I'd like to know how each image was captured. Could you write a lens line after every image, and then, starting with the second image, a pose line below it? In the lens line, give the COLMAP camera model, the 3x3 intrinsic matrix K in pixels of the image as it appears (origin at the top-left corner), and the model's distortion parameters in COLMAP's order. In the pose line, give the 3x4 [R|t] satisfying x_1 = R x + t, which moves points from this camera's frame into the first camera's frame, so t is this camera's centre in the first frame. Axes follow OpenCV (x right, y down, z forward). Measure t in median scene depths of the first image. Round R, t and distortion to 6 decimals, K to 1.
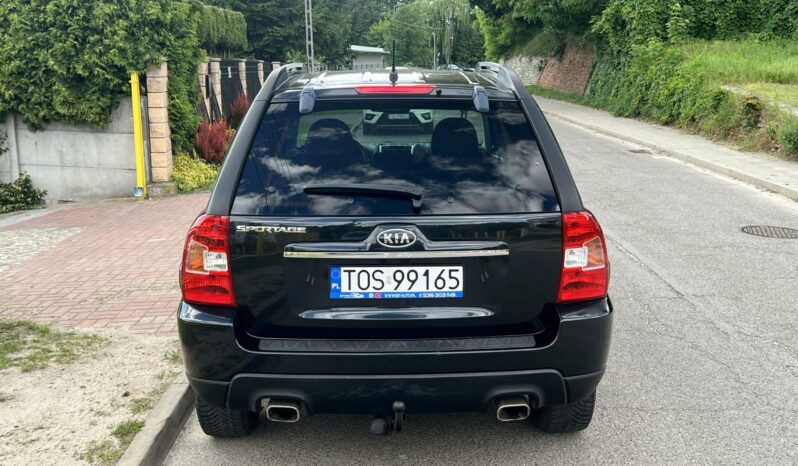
lens RADIAL K [[866.8, 0, 399.0], [0, 866.8, 233.0], [0, 0, 1]] dist [0.159310, -0.355794]
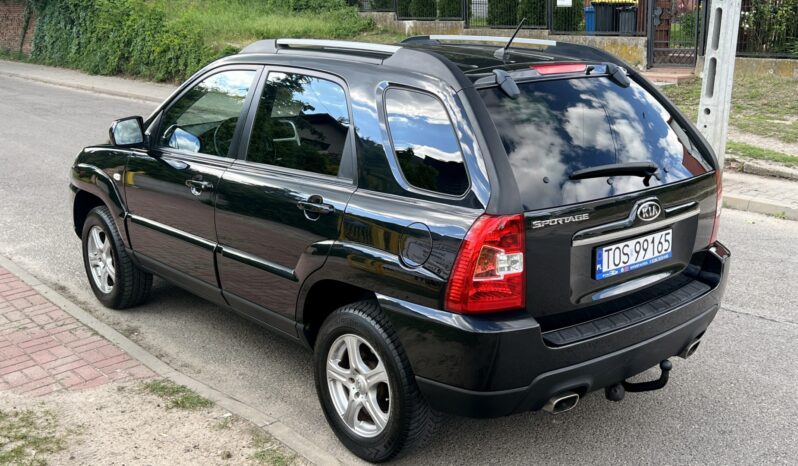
lens RADIAL K [[866.8, 0, 399.0], [0, 866.8, 233.0], [0, 0, 1]] dist [0.159310, -0.355794]
pose [[0.768715, -0.153836, 0.620816, -0.877864], [0.121058, 0.988094, 0.094947, -0.103026], [-0.628031, 0.002167, 0.778186, 0.354912]]
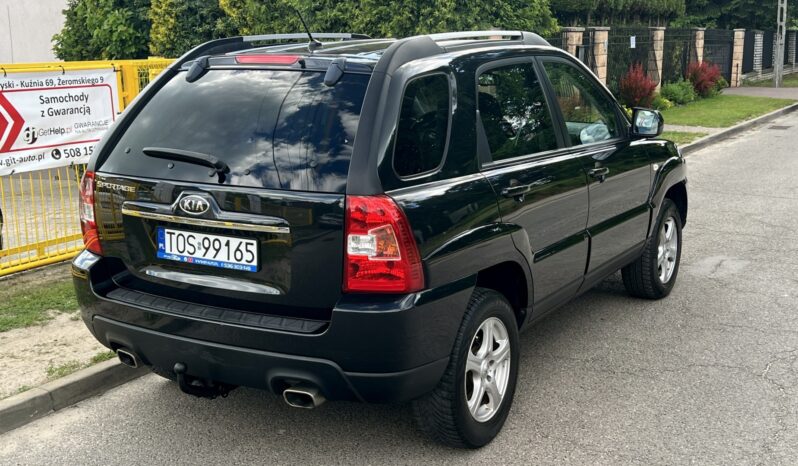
lens RADIAL K [[933.7, 0, 399.0], [0, 933.7, 233.0], [0, 0, 1]] dist [0.162037, -0.360710]
pose [[0.846123, 0.104770, -0.522589, 0.758003], [-0.095737, 0.994418, 0.044356, -0.032069], [0.524319, 0.012501, 0.851430, 0.186193]]
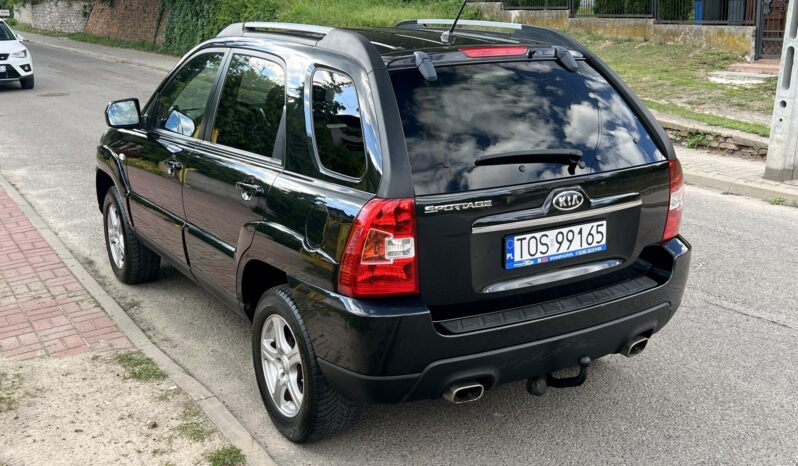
lens RADIAL K [[866.7, 0, 402.2], [0, 866.7, 240.0], [0, 0, 1]] dist [0.164821, -0.372954]
pose [[0.857355, -0.134461, 0.496853, -0.664568], [0.100991, 0.990458, 0.093777, -0.061774], [-0.504721, -0.030223, 0.862753, 0.212826]]
